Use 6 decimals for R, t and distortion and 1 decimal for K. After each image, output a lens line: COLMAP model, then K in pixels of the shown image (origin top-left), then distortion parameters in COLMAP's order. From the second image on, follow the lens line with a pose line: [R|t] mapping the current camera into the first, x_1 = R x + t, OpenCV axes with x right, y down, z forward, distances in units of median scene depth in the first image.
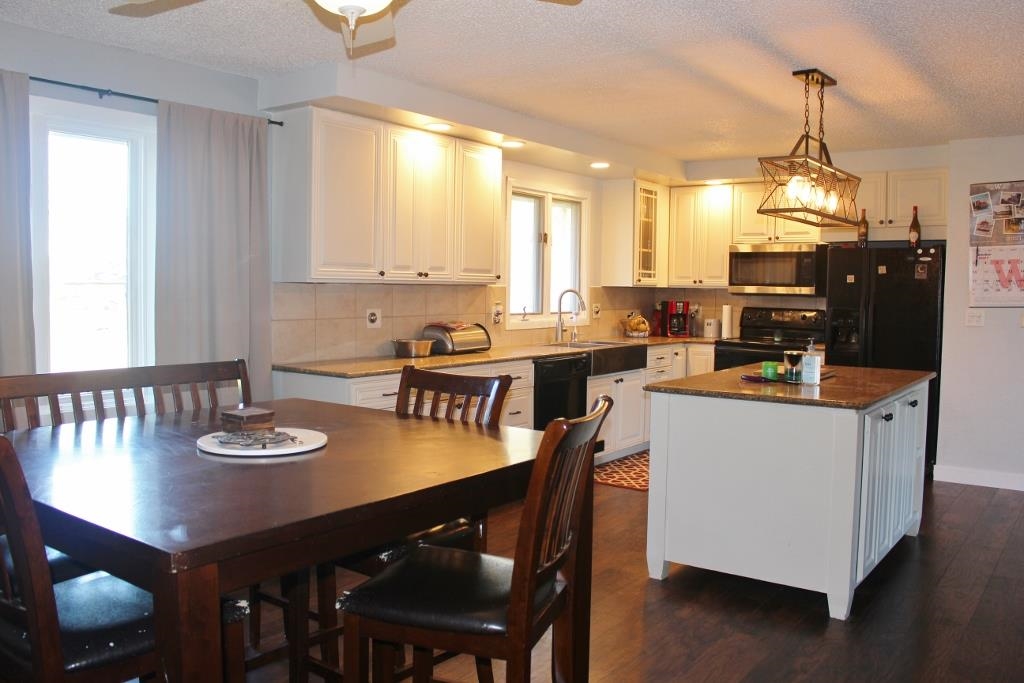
lens RADIAL K [[851.9, 0, 512.0], [0, 851.9, 341.5], [0, 0, 1]] dist [-0.083061, 0.006126]
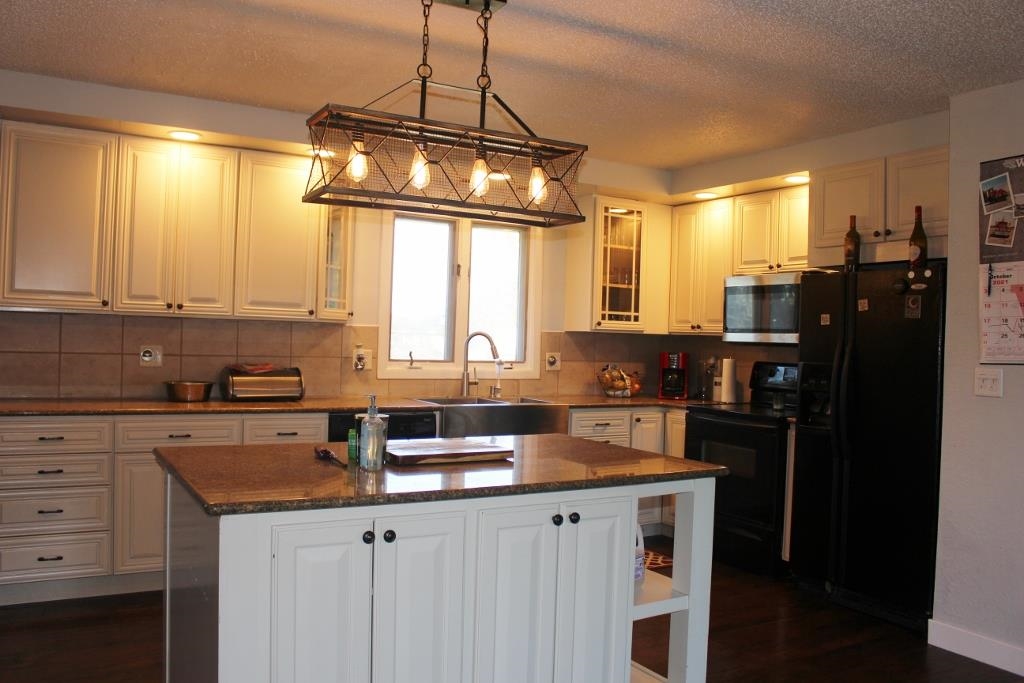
lens RADIAL K [[851.9, 0, 512.0], [0, 851.9, 341.5], [0, 0, 1]] dist [-0.083061, 0.006126]
pose [[0.915475, 0.017087, -0.402013, 0.437400], [-0.044894, 0.997197, -0.059849, -0.005640], [0.399864, 0.072838, 0.913676, 0.283374]]
